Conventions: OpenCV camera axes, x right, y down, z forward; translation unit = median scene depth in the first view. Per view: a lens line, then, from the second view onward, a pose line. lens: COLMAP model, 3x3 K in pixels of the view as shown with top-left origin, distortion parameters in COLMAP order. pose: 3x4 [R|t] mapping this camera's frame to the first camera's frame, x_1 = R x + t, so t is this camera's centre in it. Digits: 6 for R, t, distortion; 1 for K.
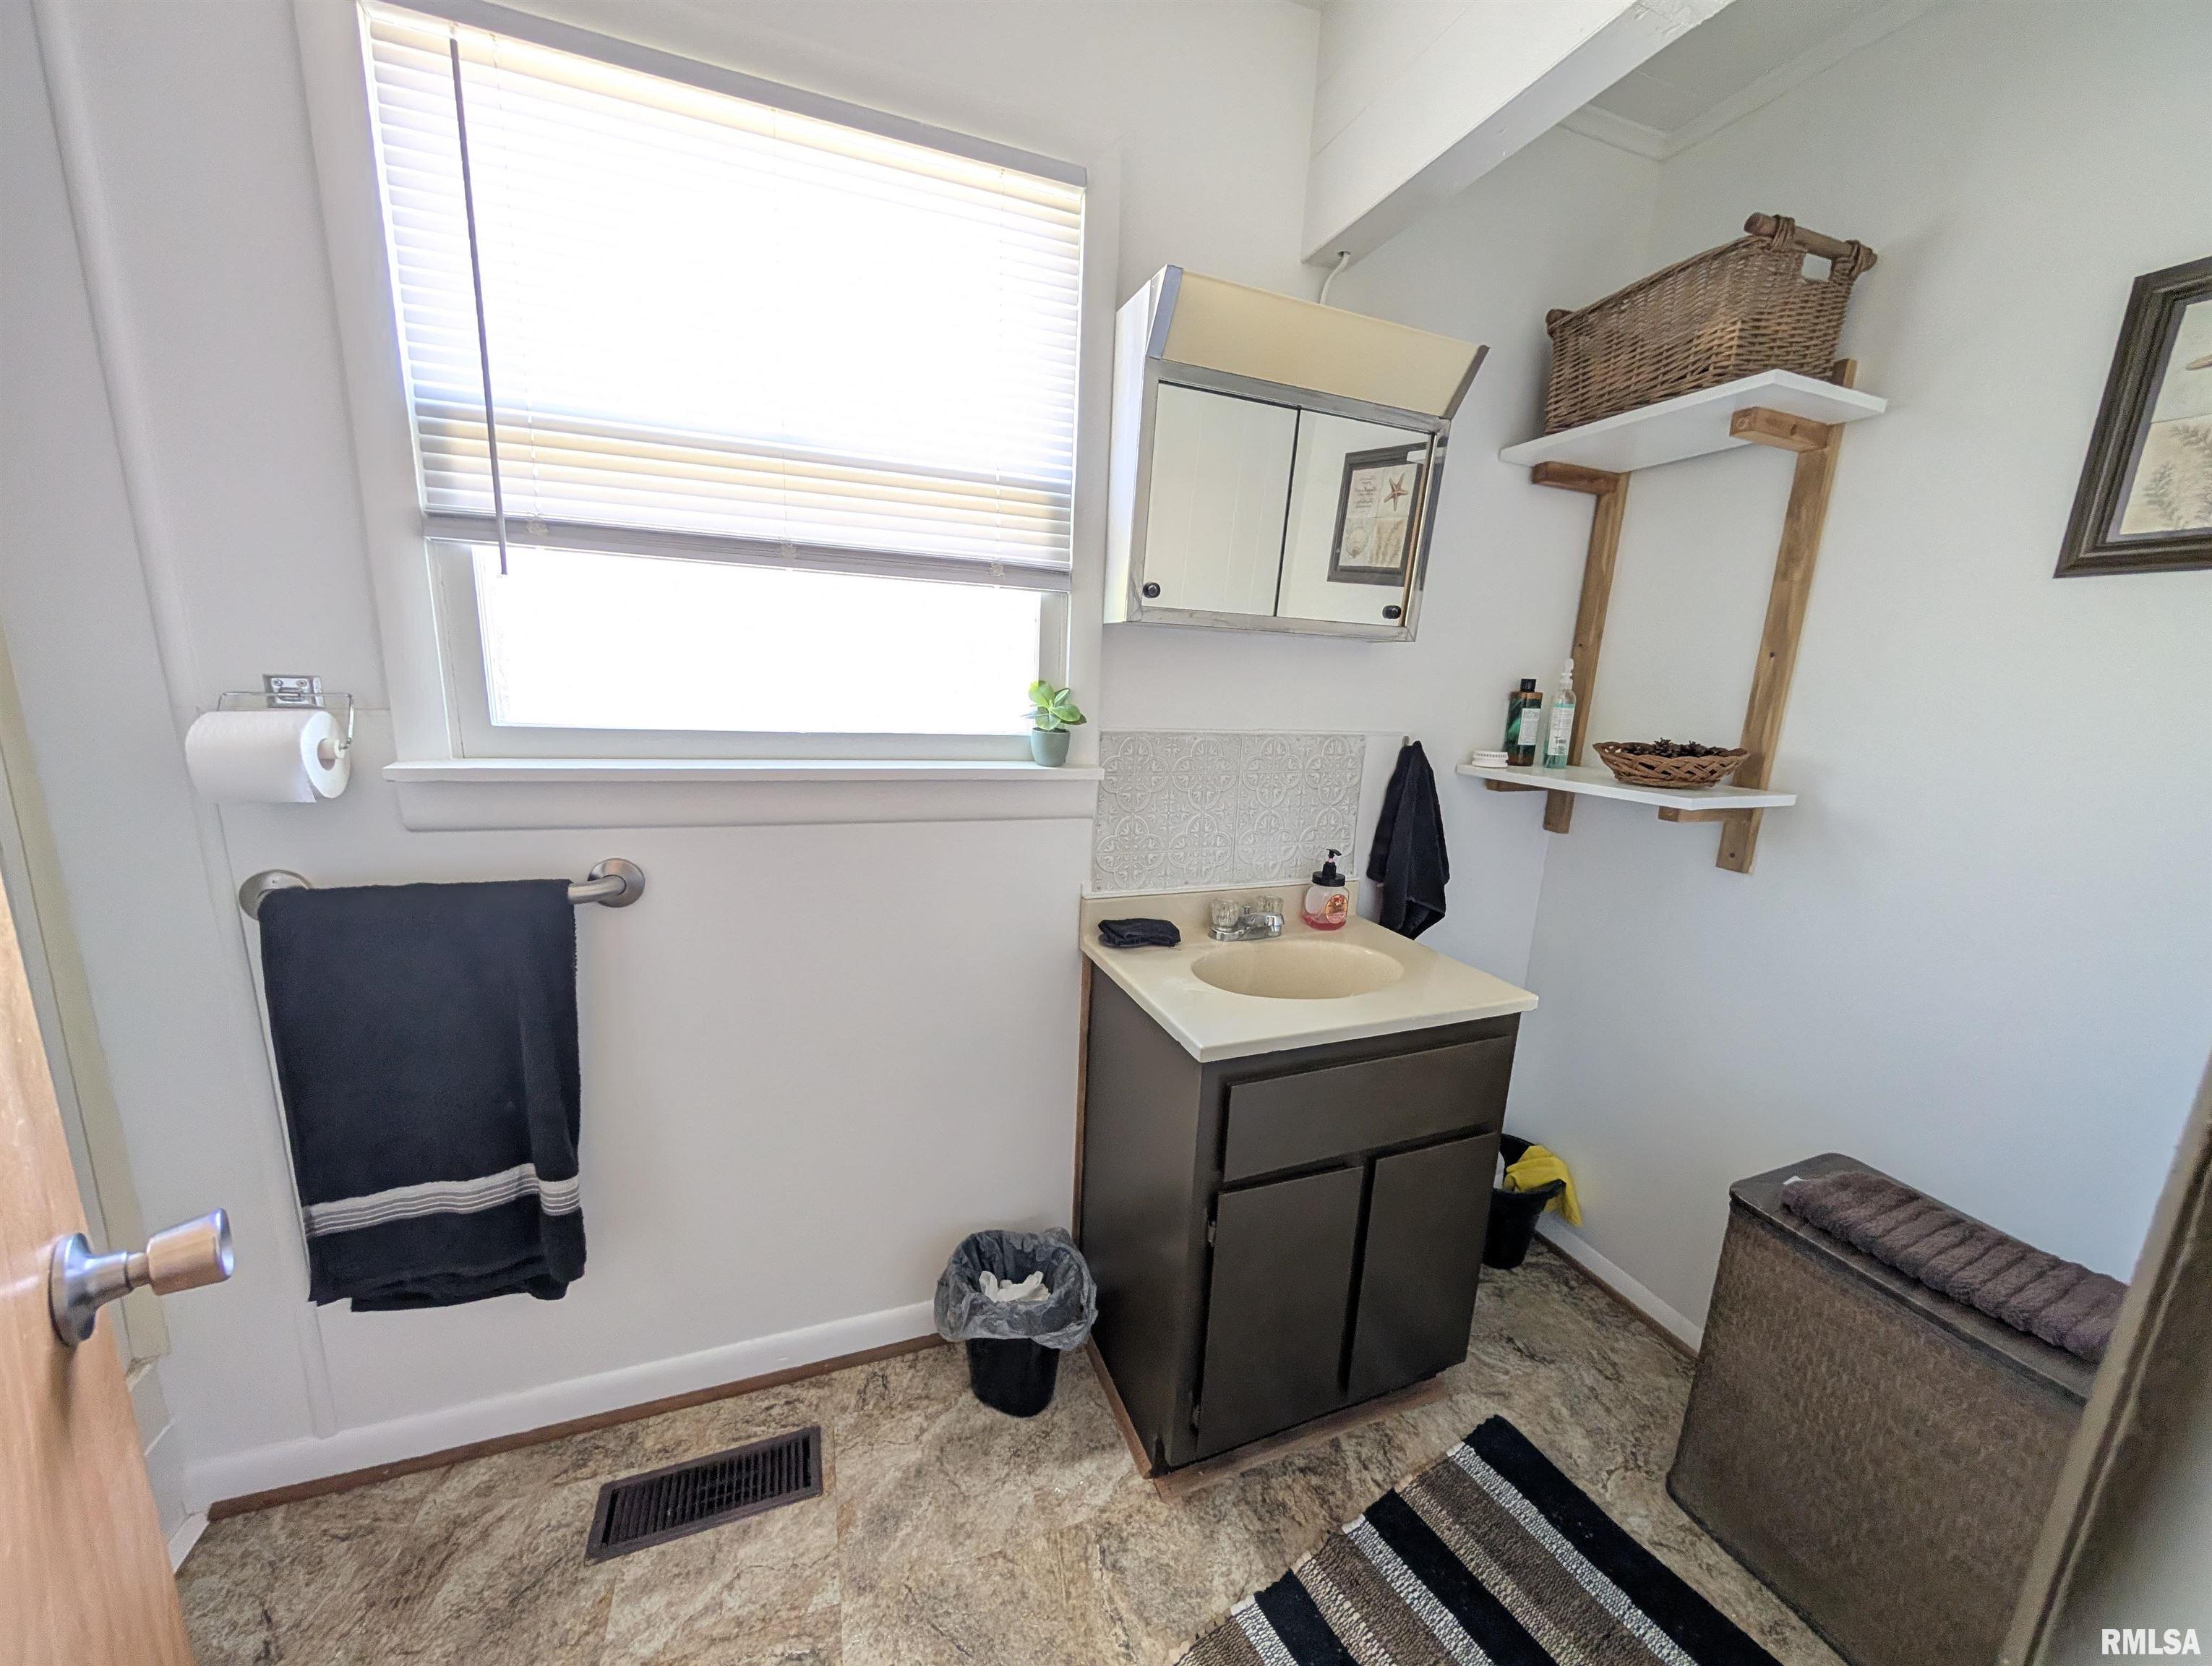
lens RADIAL K [[806.0, 0, 1101.7], [0, 806.0, 837.8], [0, 0, 1]] dist [-0.000091, 0.000001]
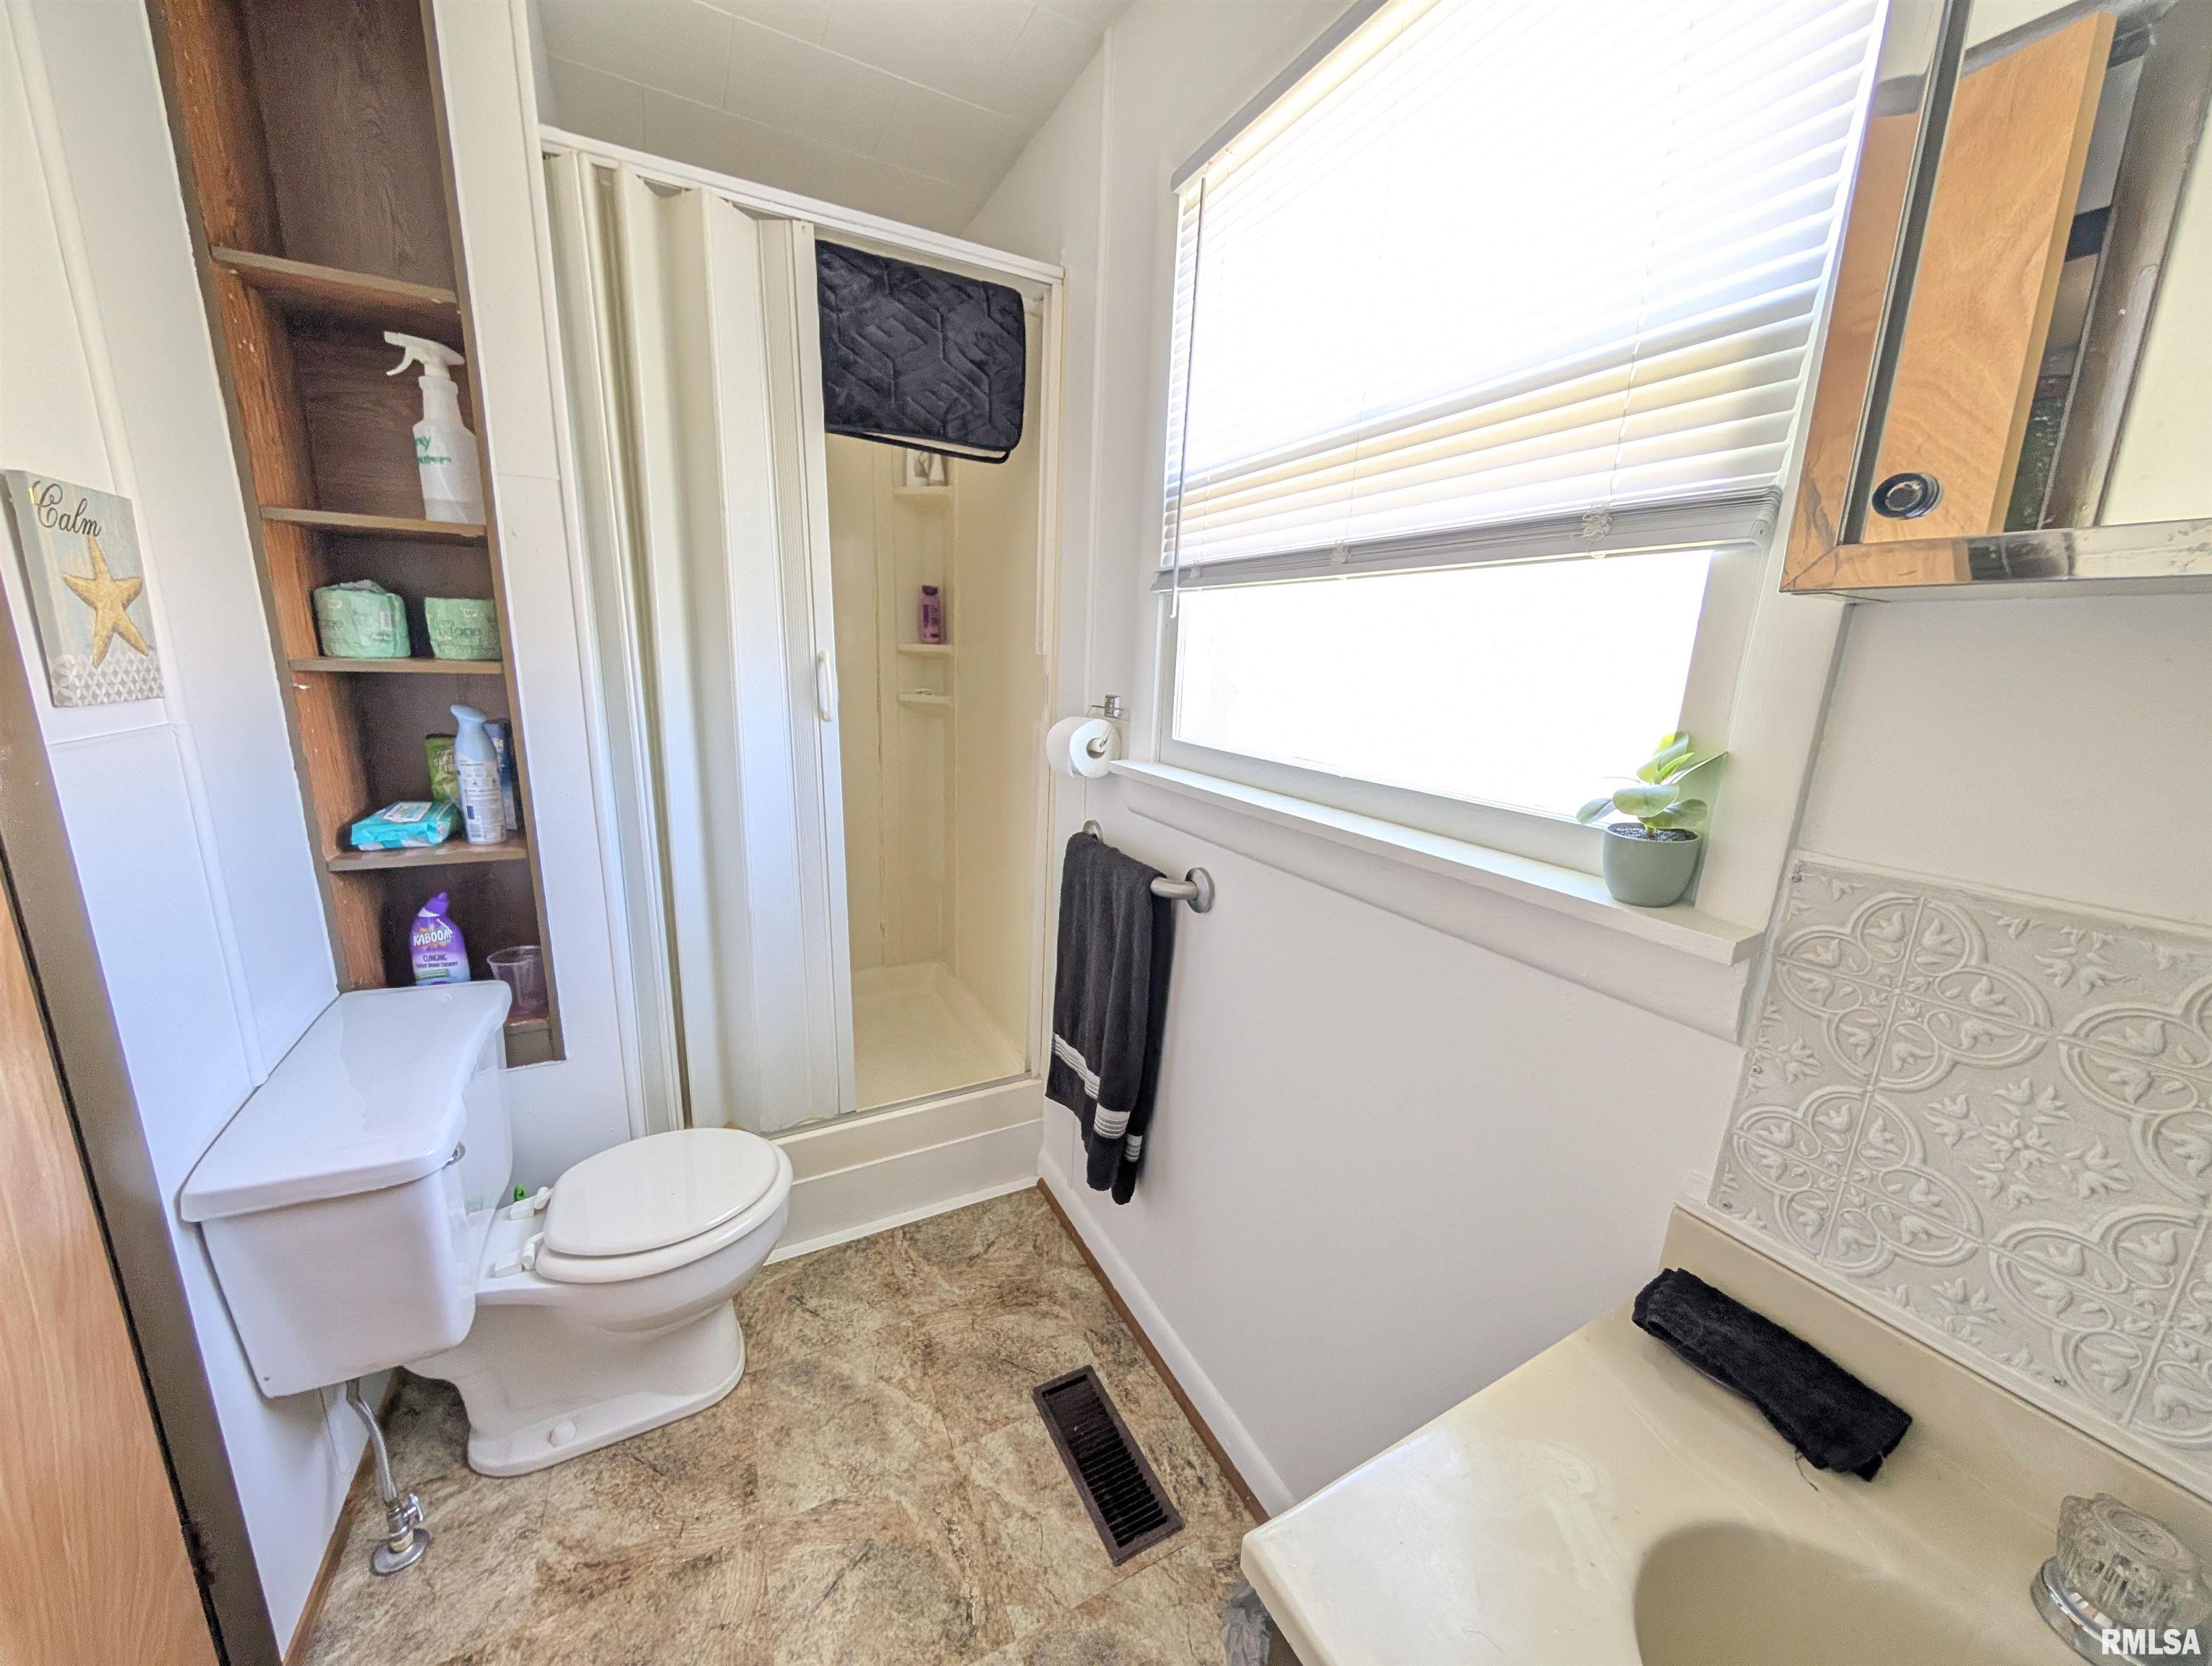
lens RADIAL K [[806.0, 0, 1101.7], [0, 806.0, 837.8], [0, 0, 1]] dist [-0.000091, 0.000001]
pose [[0.121964, 0.182725, -0.975570, 0.417614], [-0.233024, 0.960706, 0.150809, -0.140539], [0.964793, 0.208938, 0.159751, 0.667069]]
